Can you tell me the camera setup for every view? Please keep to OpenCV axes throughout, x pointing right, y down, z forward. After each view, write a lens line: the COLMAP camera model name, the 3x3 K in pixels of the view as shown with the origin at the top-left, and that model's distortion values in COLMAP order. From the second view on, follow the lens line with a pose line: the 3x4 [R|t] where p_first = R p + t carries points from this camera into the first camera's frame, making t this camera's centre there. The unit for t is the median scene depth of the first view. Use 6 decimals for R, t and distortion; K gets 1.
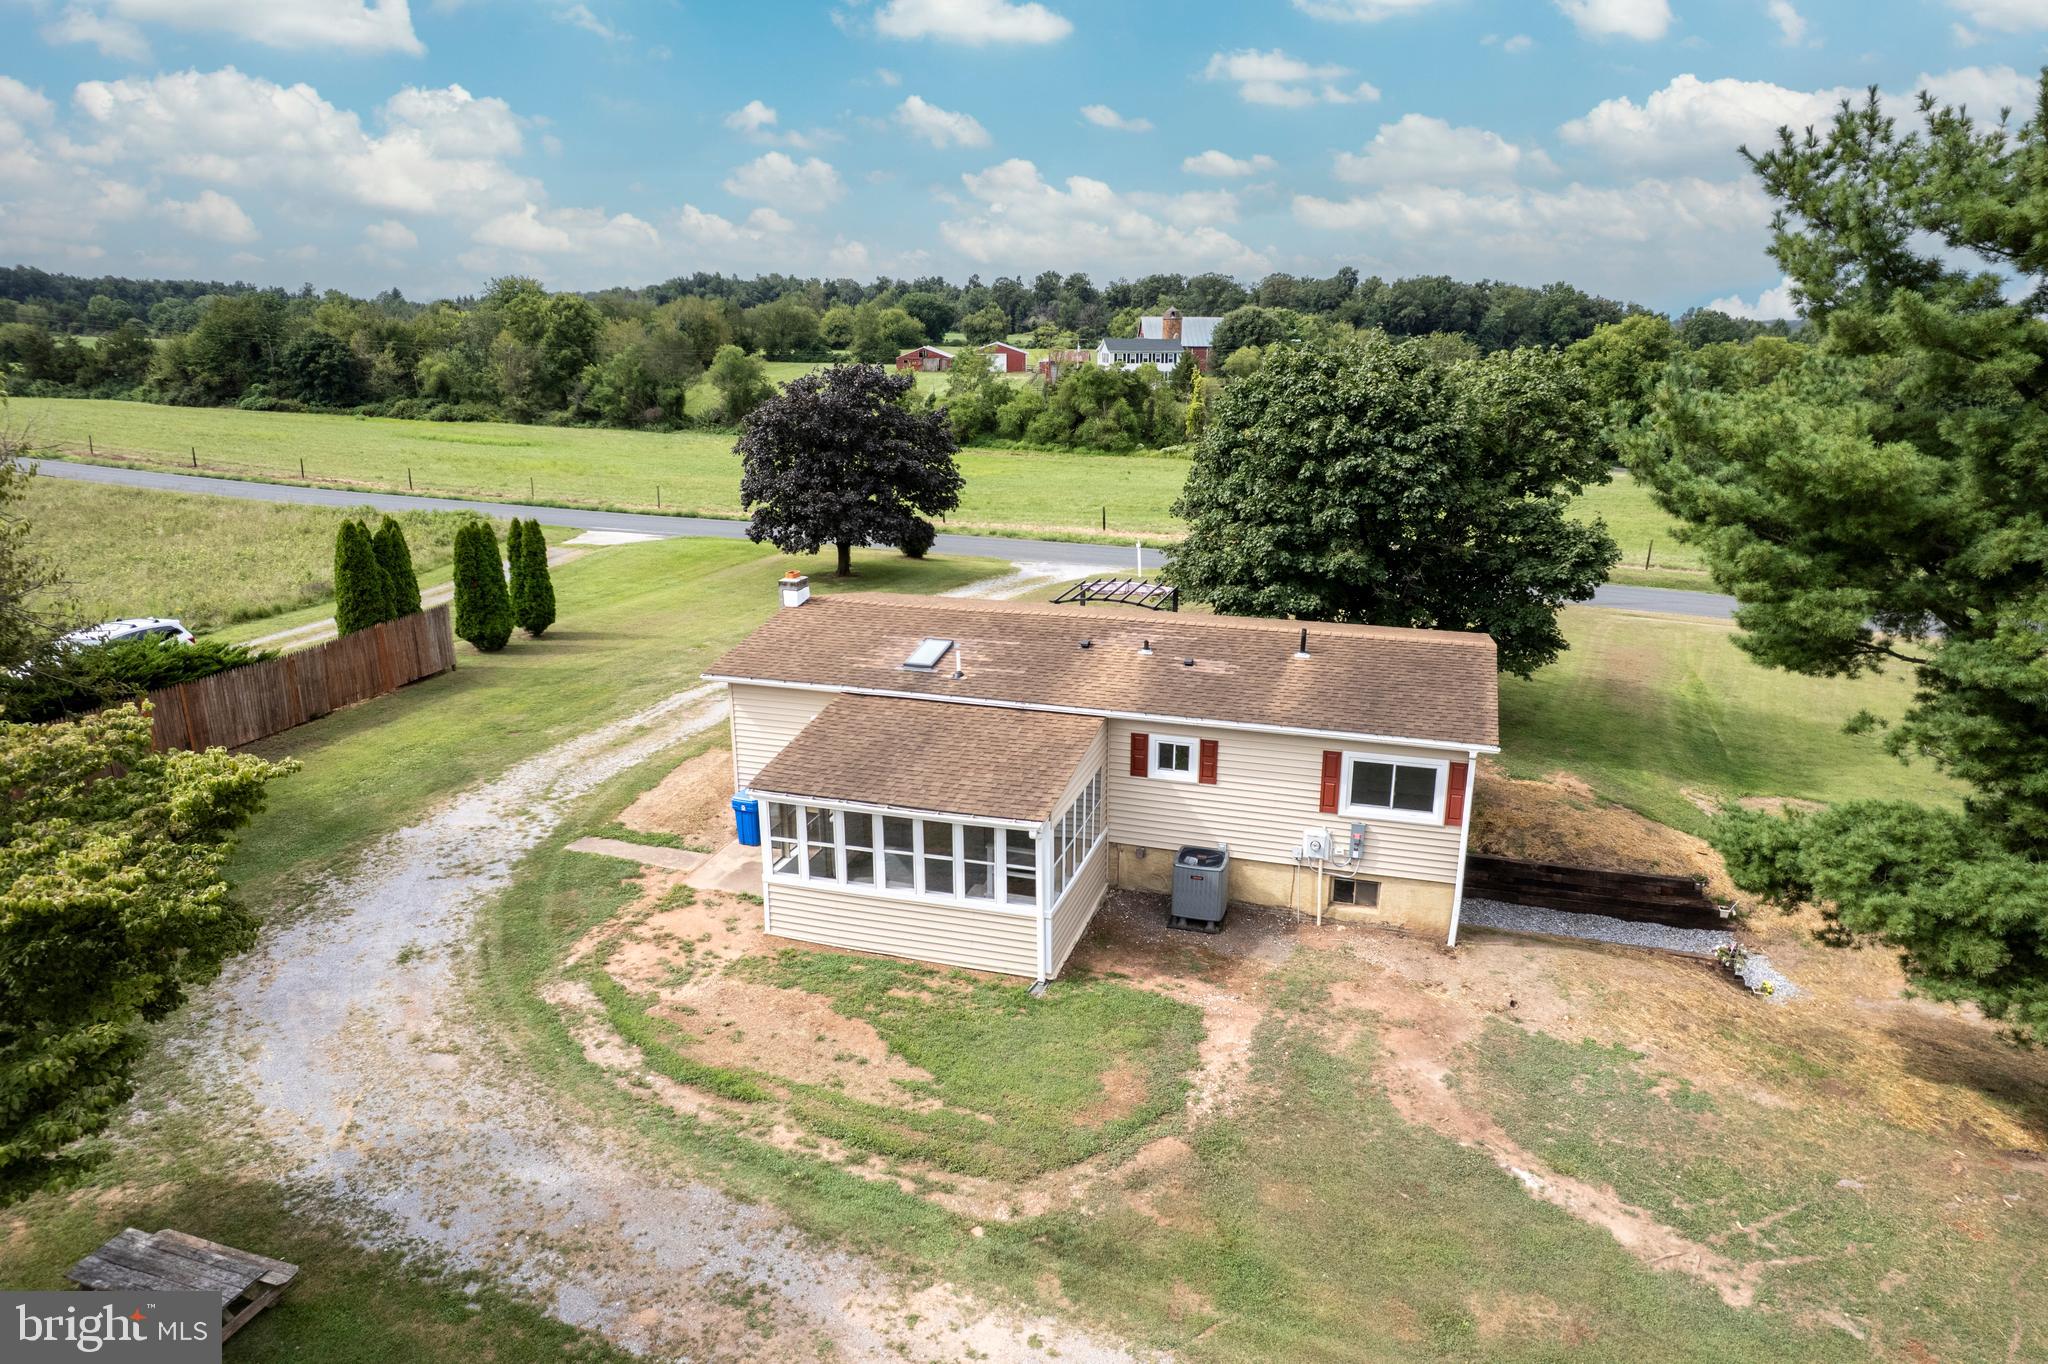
lens RADIAL K [[1328.4, 0, 1031.3], [0, 1328.4, 651.0], [0, 0, 1]] dist [-0.049398, 0.044318]
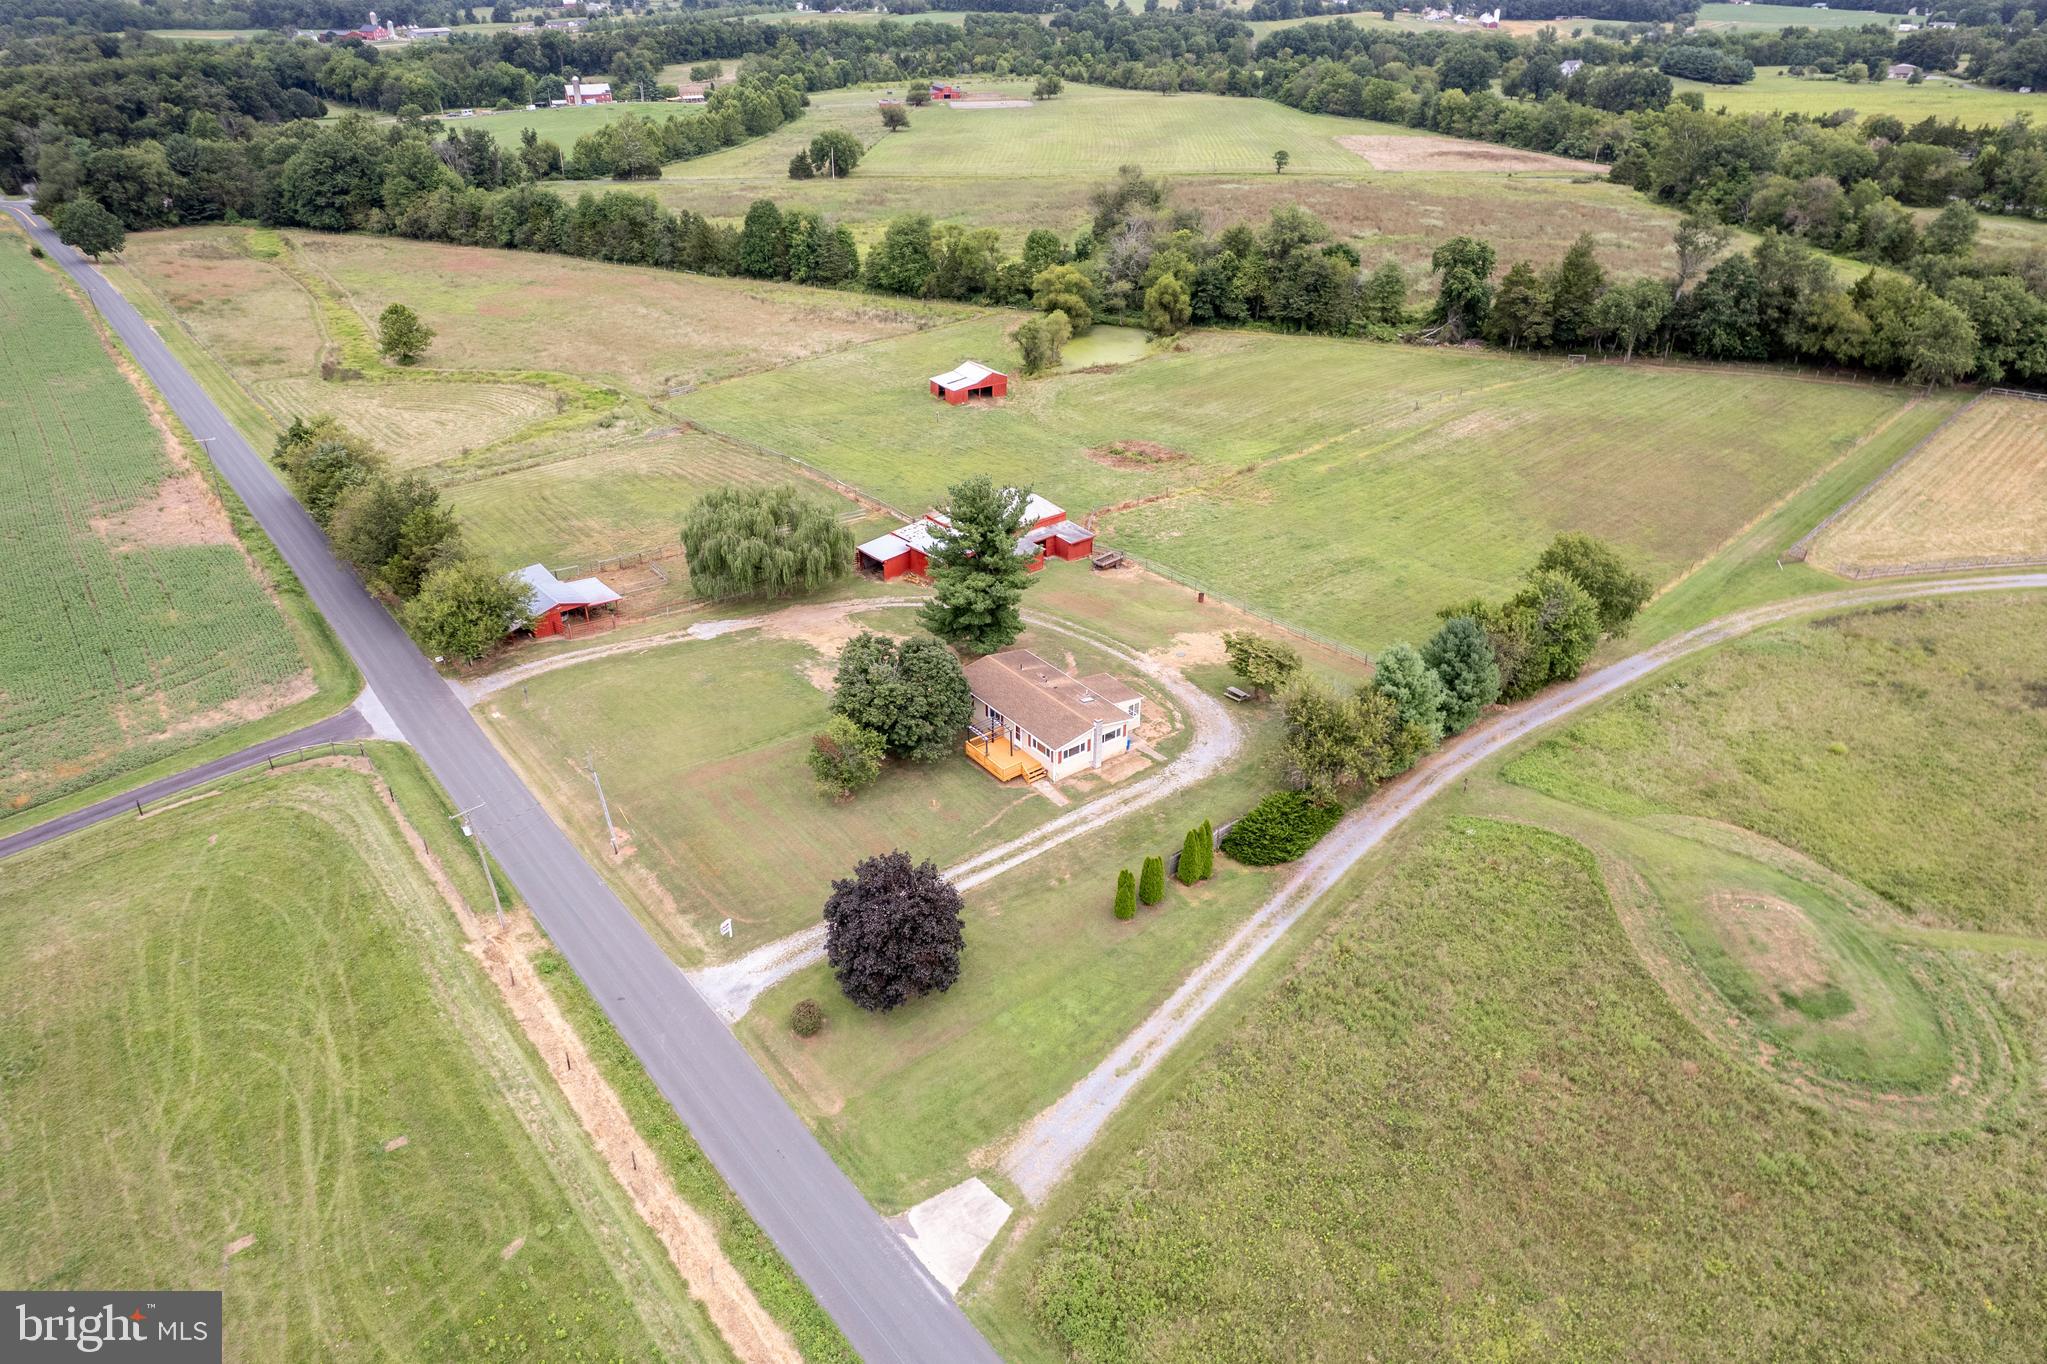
lens RADIAL K [[1327.8, 0, 1030.8], [0, 1327.8, 651.0], [0, 0, 1]] dist [-0.049398, 0.044318]
pose [[-0.818726, -0.278398, 0.502178, -0.923197], [0.134321, 0.757461, 0.638913, -1.305836], [-0.558253, 0.590548, -0.582758, 1.599601]]
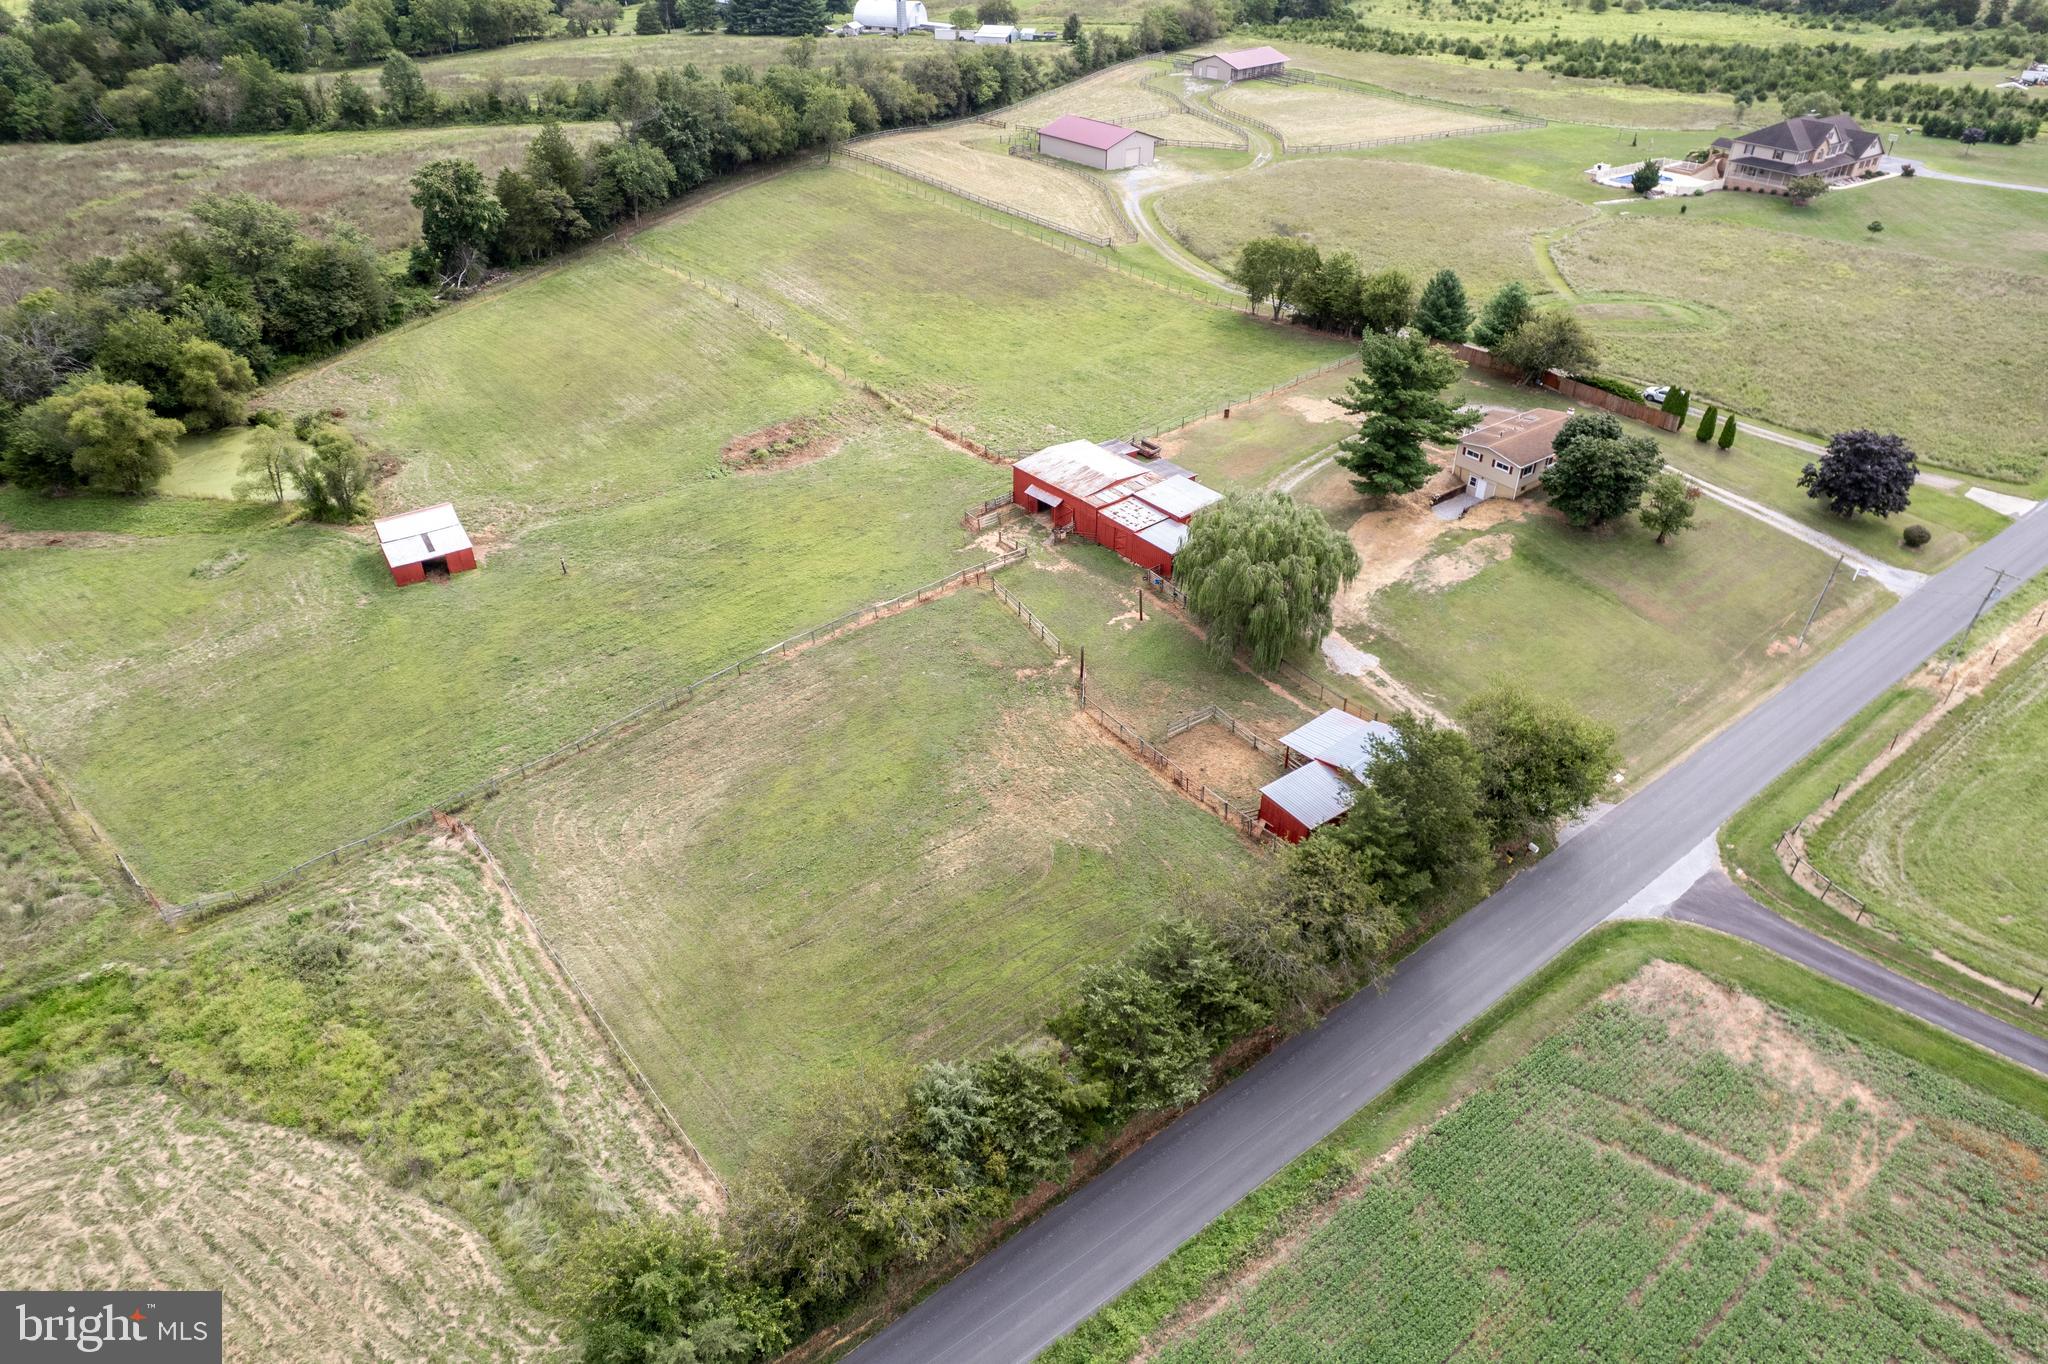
lens RADIAL K [[1328.4, 0, 1031.3], [0, 1328.4, 651.0], [0, 0, 1]] dist [-0.049398, 0.044318]
pose [[-0.584743, 0.434934, -0.684769, 2.392936], [-0.199120, 0.741346, 0.640903, -1.069959], [0.786401, 0.511115, -0.346893, 0.811305]]
